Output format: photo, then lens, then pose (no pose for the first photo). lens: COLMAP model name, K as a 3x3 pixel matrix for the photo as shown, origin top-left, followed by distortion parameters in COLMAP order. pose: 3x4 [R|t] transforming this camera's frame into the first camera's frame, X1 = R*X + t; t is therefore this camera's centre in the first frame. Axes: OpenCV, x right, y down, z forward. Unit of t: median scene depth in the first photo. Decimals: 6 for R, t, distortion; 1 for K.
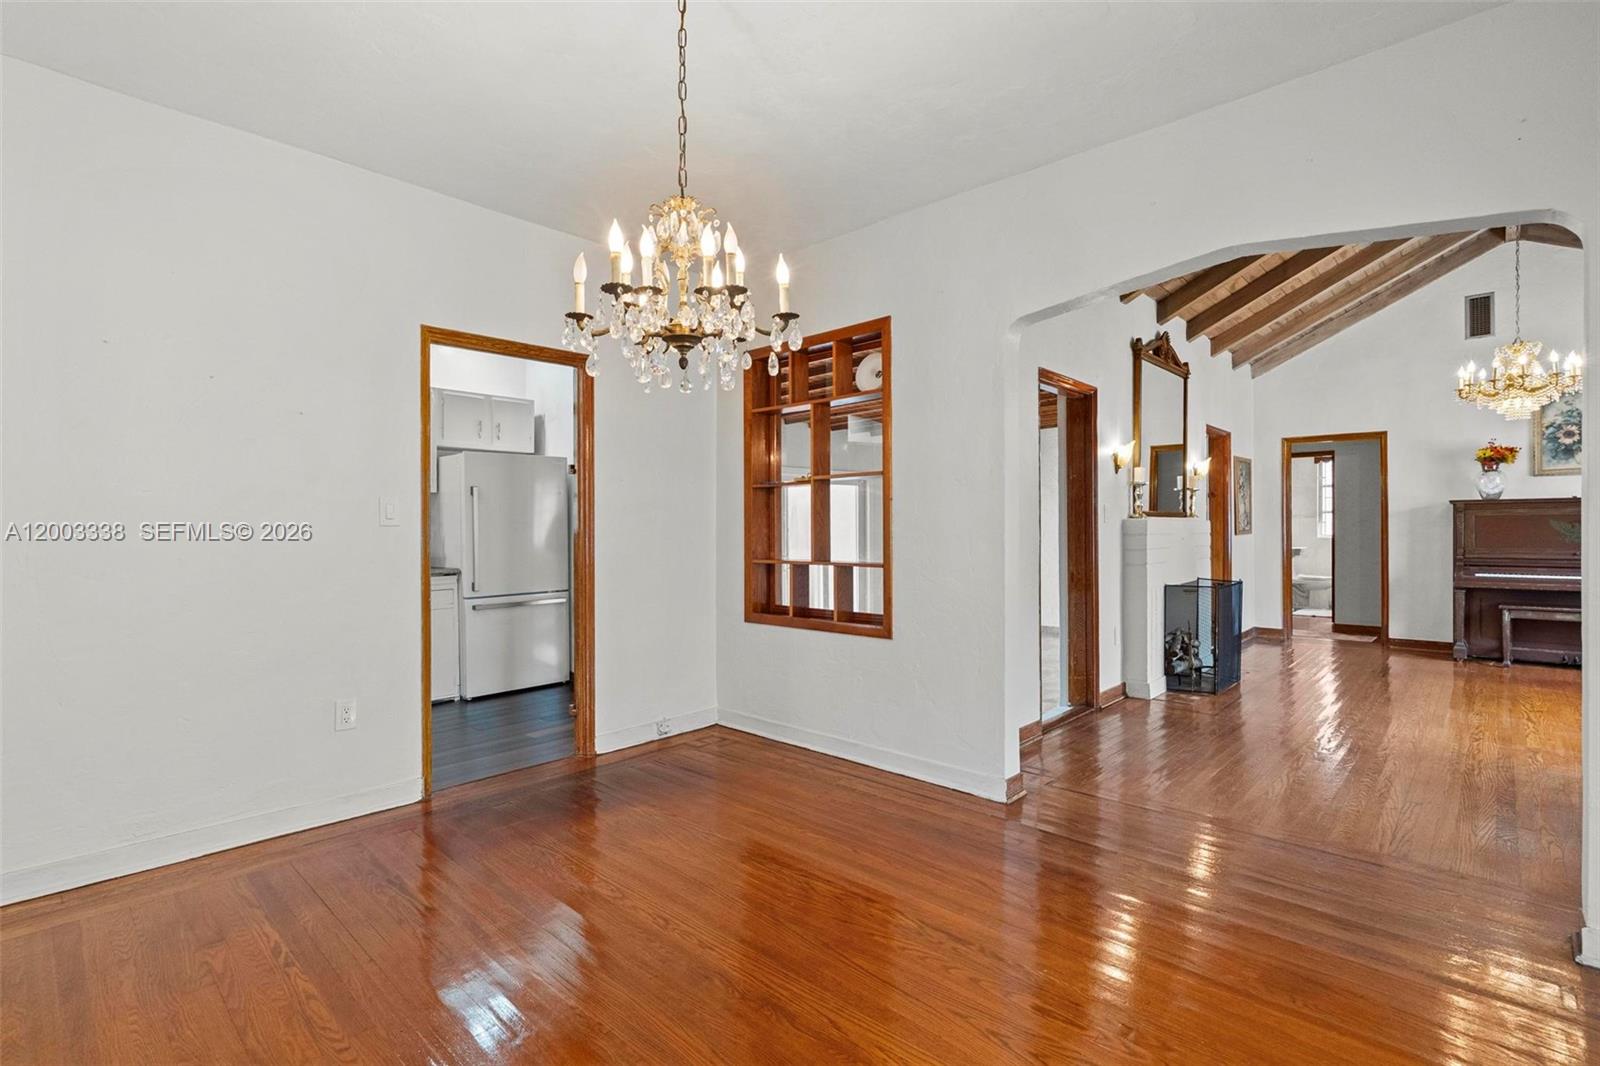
lens RADIAL K [[730.1, 0, 804.6], [0, 730.1, 529.4], [0, 0, 1]] dist [-0.000946, 0.000260]
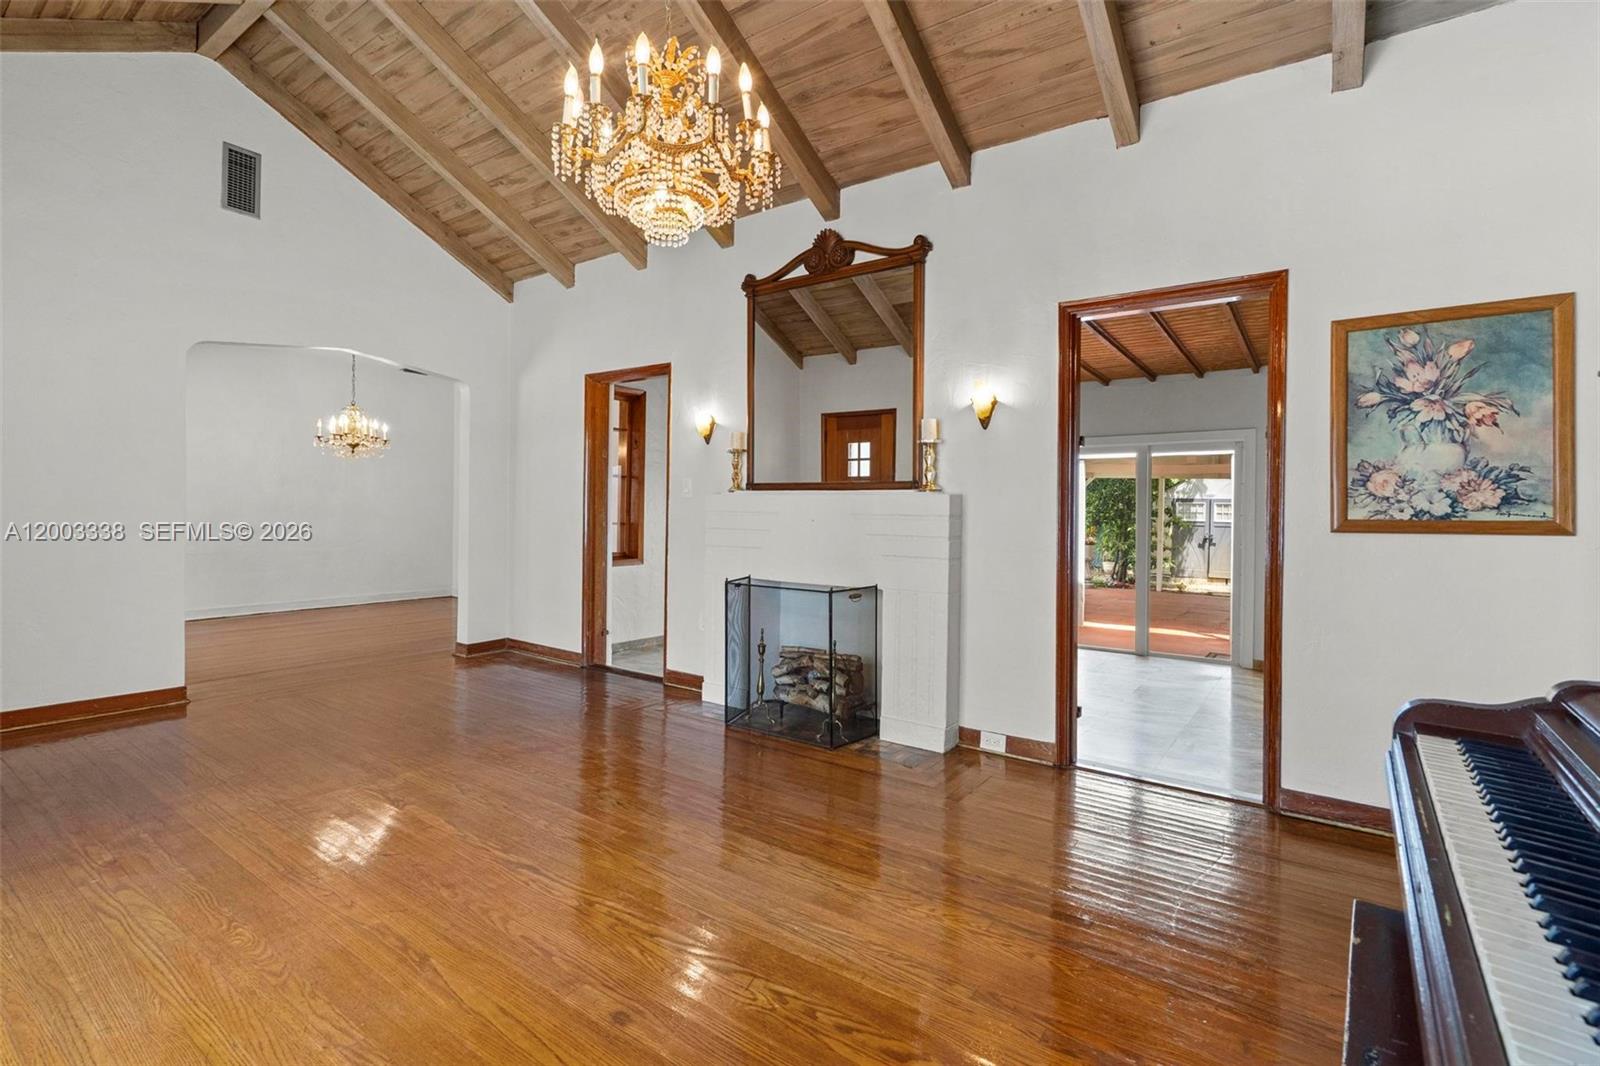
lens RADIAL K [[751.0, 0, 798.6], [0, 751.0, 512.0], [0, 0, 1]] dist [-0.000052, 0.000093]
pose [[0.135005, 0.009787, -0.990797, 1.071837], [-0.018736, 0.999798, 0.007323, -0.000123], [0.990668, 0.017574, 0.135161, 0.771102]]
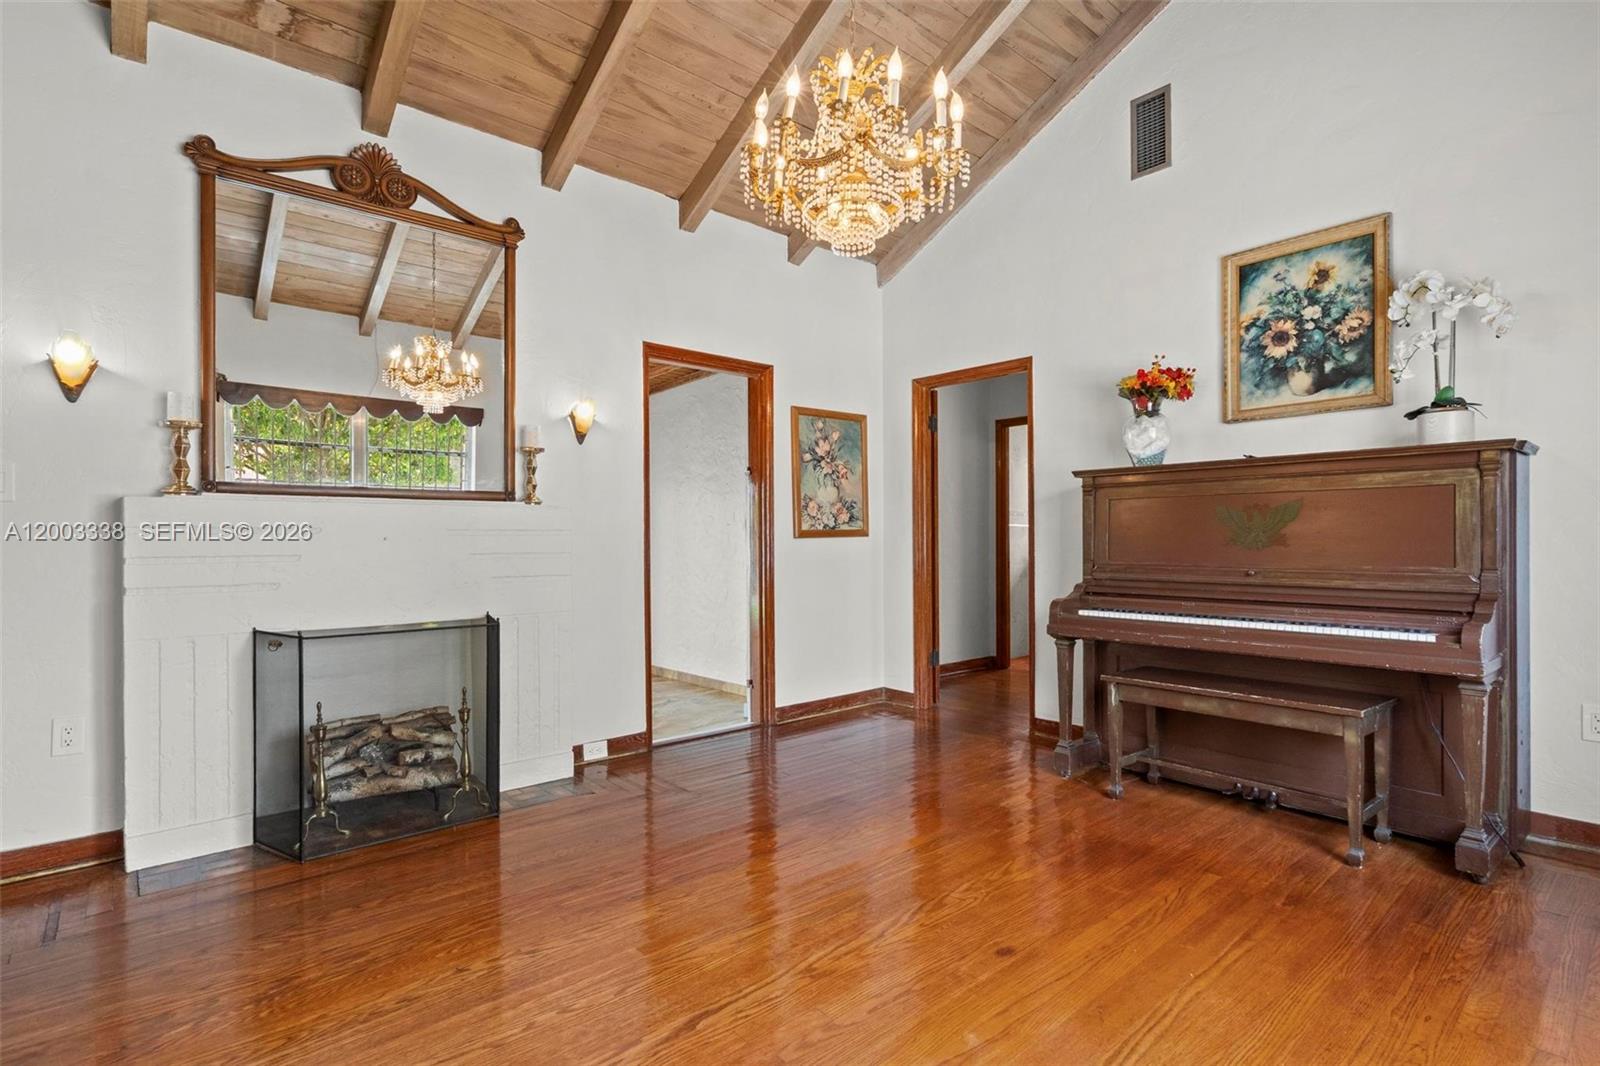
lens RADIAL K [[765.9, 0, 796.2], [0, 765.9, 535.3], [0, 0, 1]] dist [0.001186, -0.000599]
pose [[0.994769, 0.001791, -0.102132, 0.751154], [-0.002602, 0.999966, -0.007803, 0.012149], [0.102114, 0.008028, 0.994740, 0.425644]]
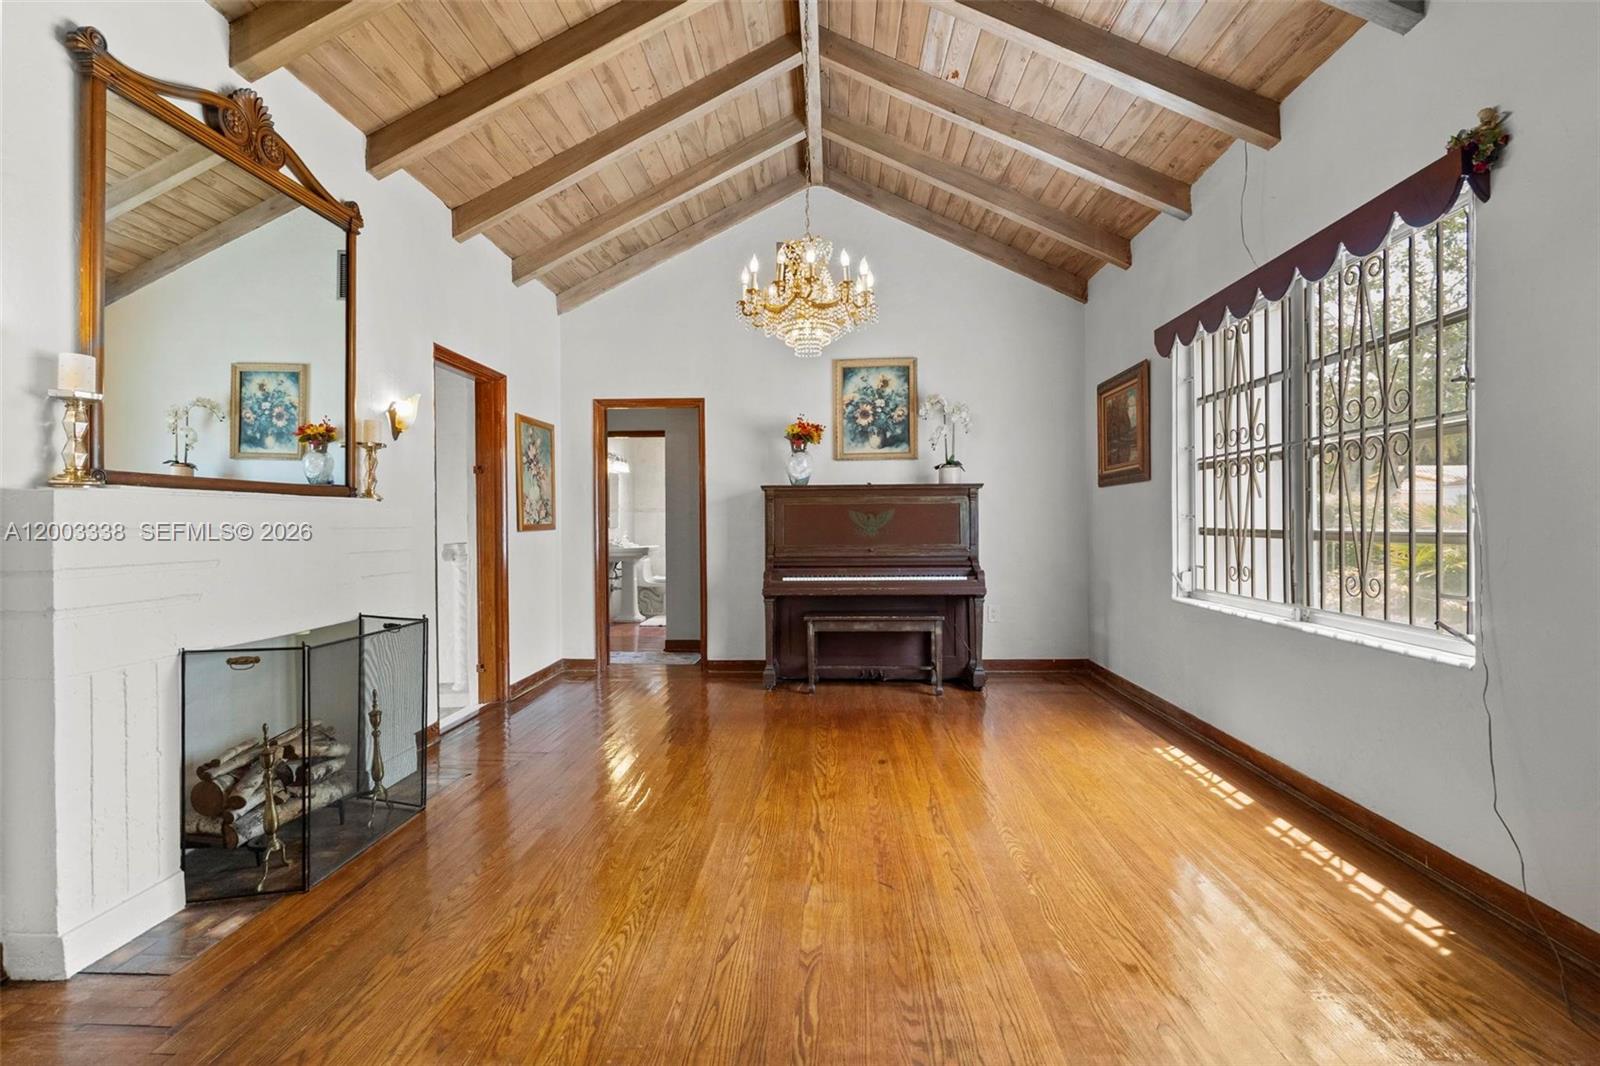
lens RADIAL K [[722.7, 0, 787.6], [0, 722.7, 523.1], [0, 0, 1]] dist [-0.003896, 0.000806]
pose [[0.767943, -0.000021, 0.640519, 0.406960], [0.005444, 0.999964, -0.006494, 0.006485], [-0.640496, 0.008474, 0.767915, 0.380590]]
